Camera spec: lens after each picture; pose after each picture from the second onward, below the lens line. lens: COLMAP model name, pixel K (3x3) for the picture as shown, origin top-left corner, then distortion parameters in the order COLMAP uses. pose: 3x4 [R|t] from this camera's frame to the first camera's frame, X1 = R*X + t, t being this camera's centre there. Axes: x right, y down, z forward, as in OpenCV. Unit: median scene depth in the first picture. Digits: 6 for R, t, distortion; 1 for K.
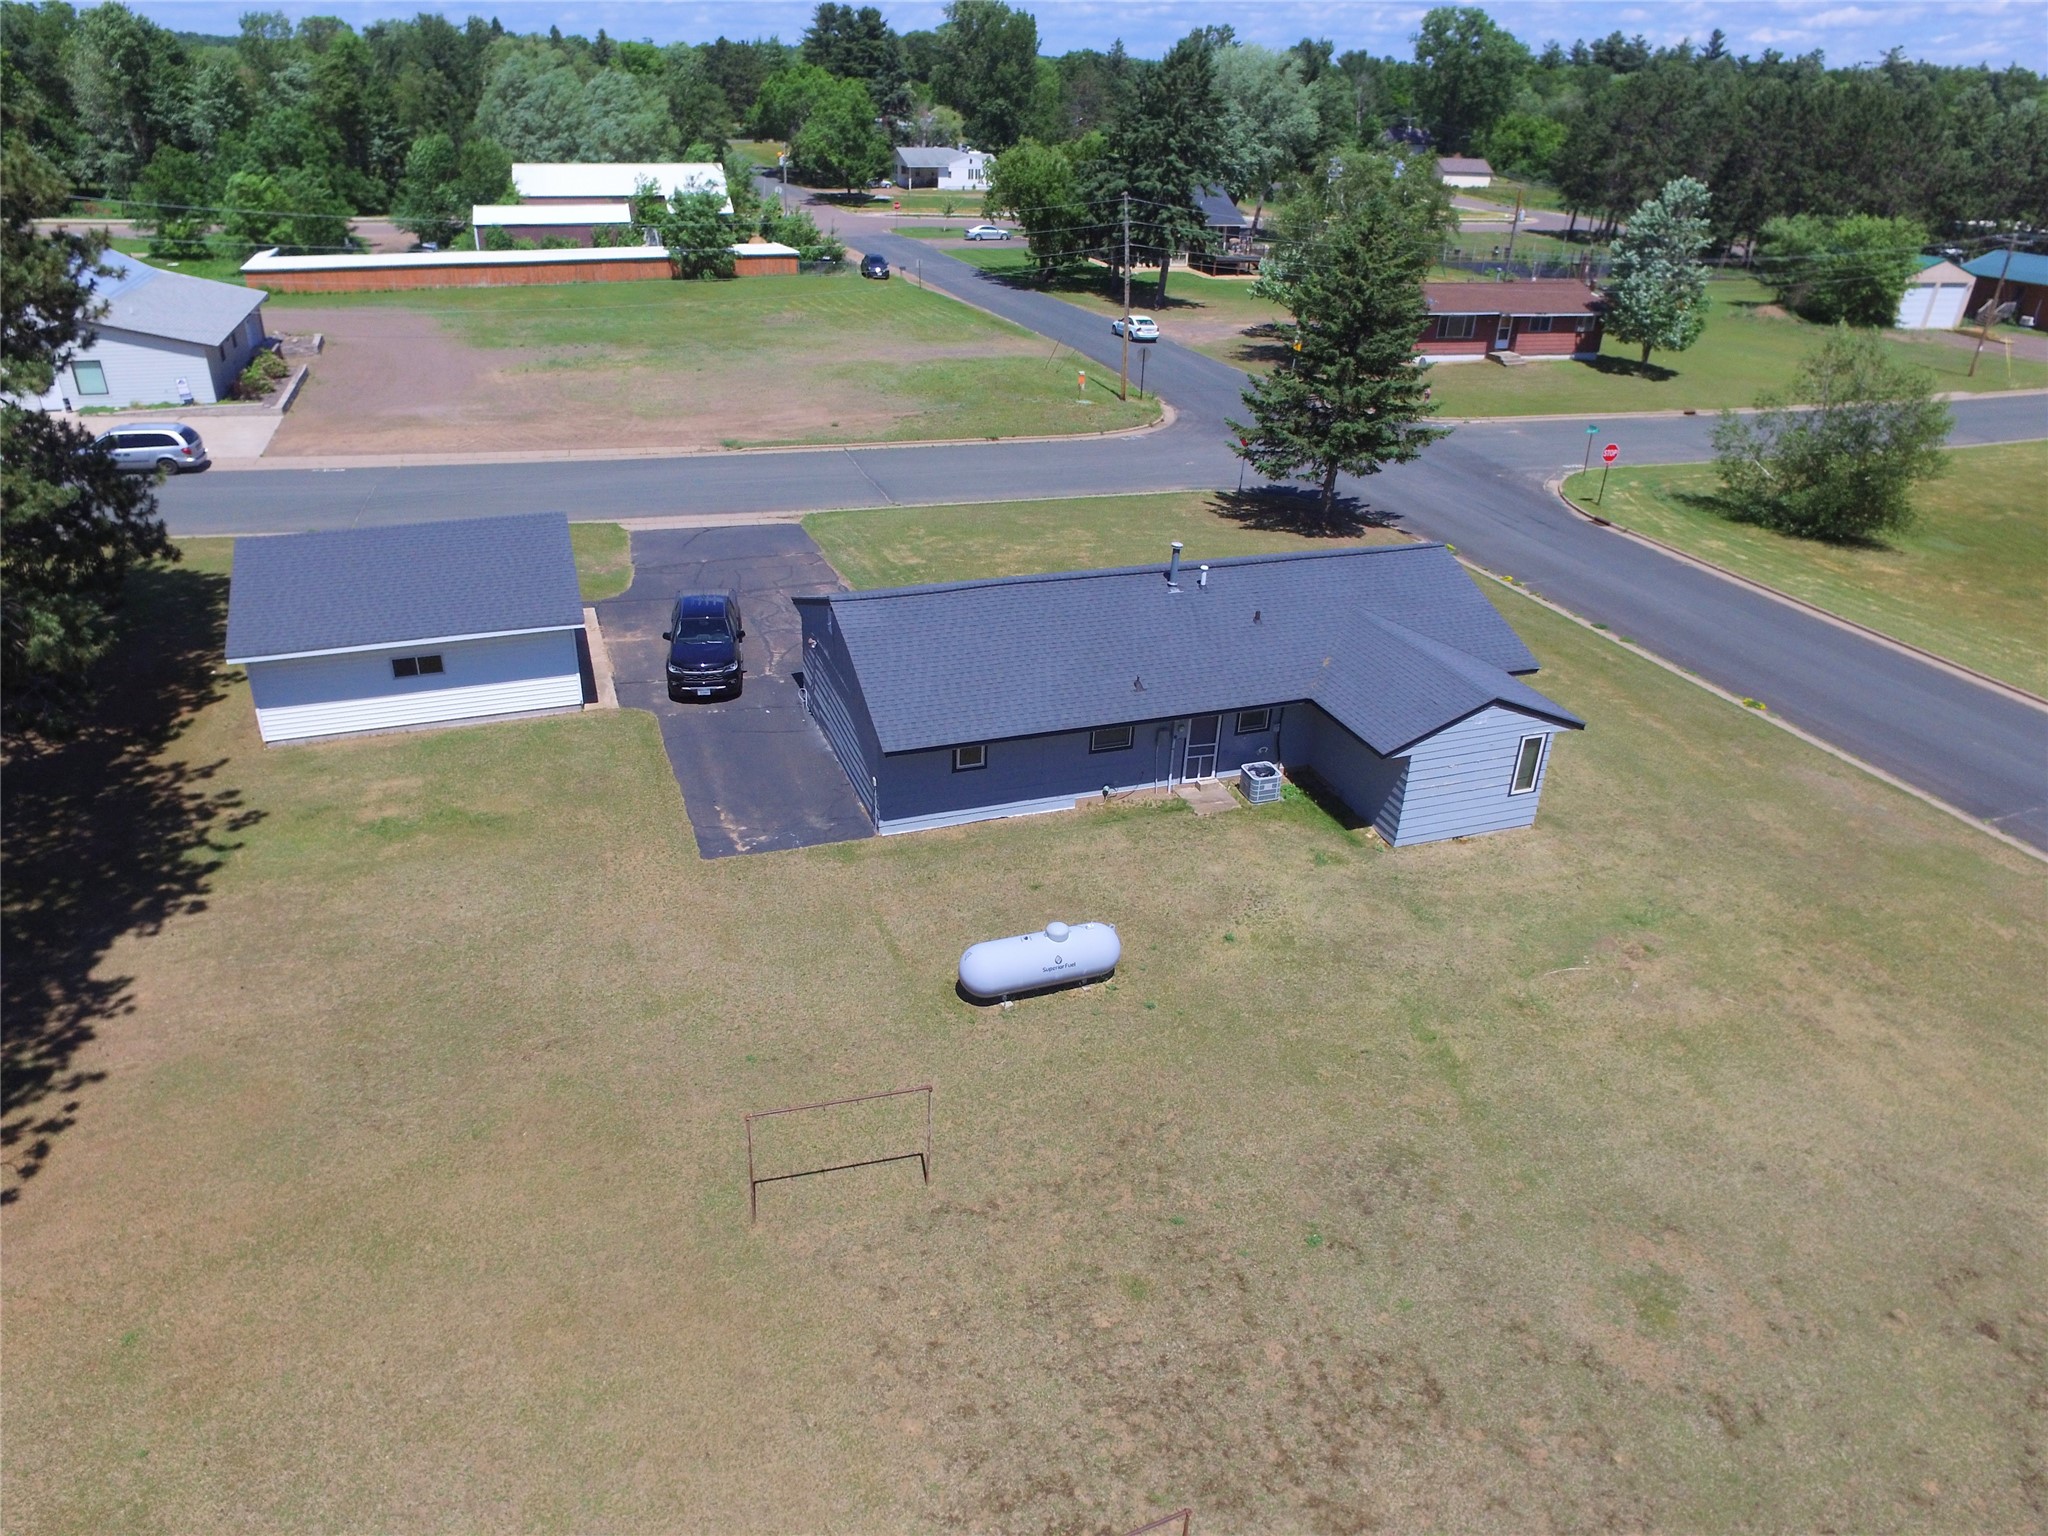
lens RADIAL K [[1373.9, 0, 1015.5], [0, 1373.9, 796.7], [0, 0, 1]] dist [-0.114163, 0.080583]
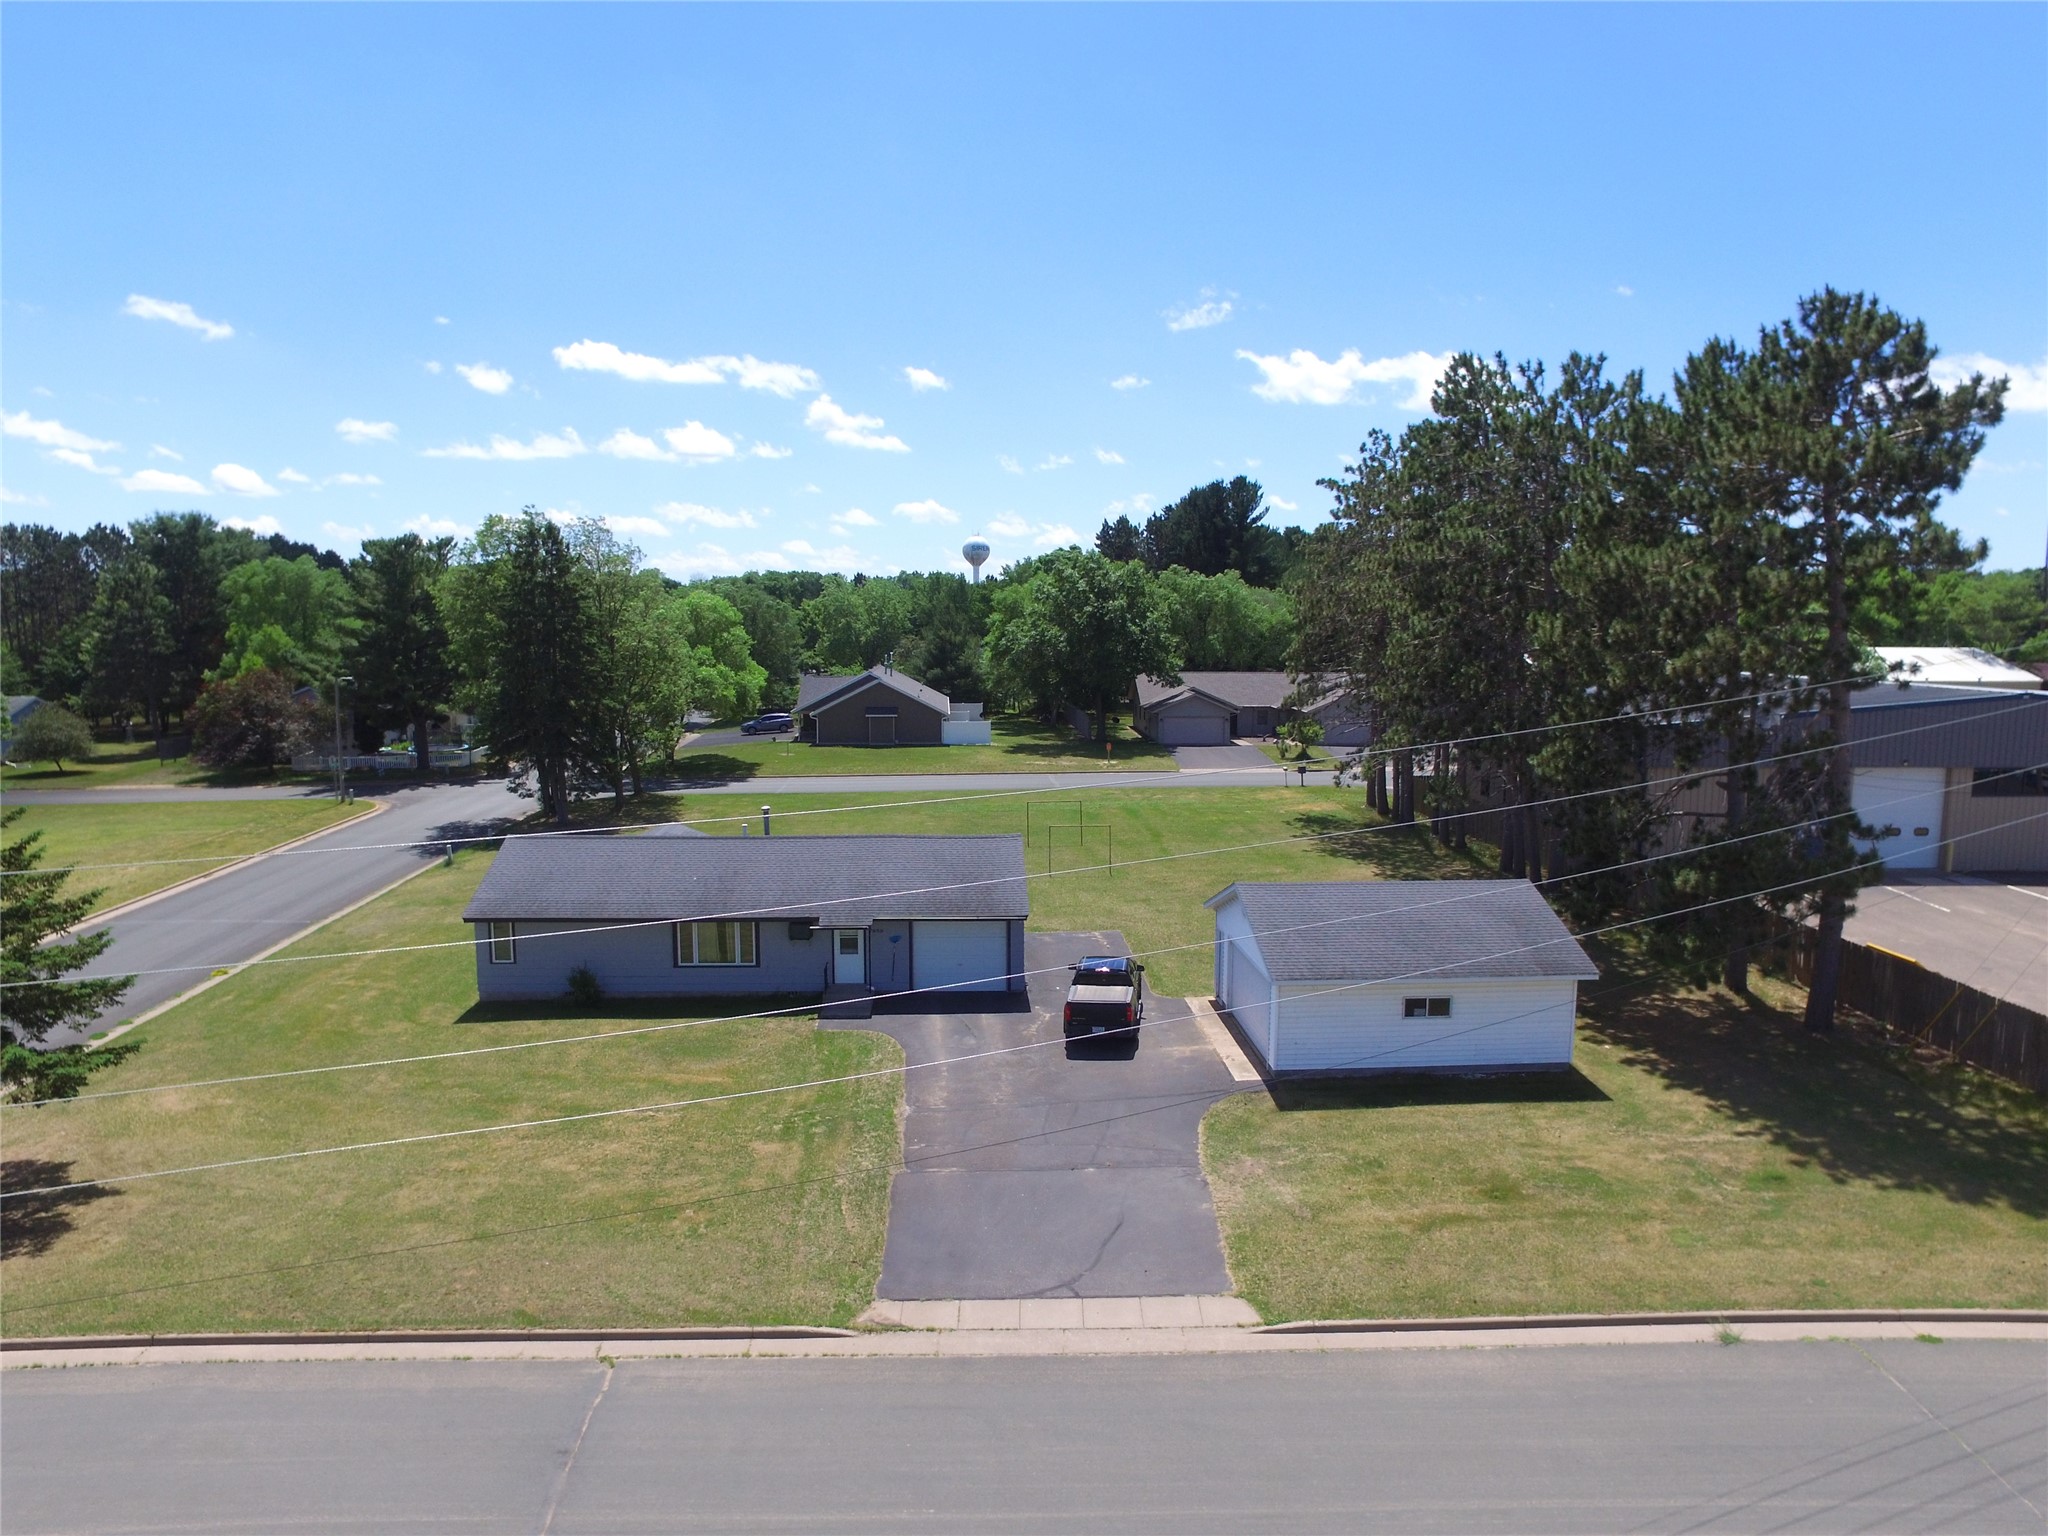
lens RADIAL K [[1373.9, 0, 1039.6], [0, 1373.9, 760.1], [0, 0, 1]] dist [-0.114163, 0.080583]
pose [[-0.959969, -0.057575, 0.274125, -0.520614], [0.110157, 0.822192, 0.558449, -0.958617], [-0.257536, 0.566291, -0.782937, 1.971973]]
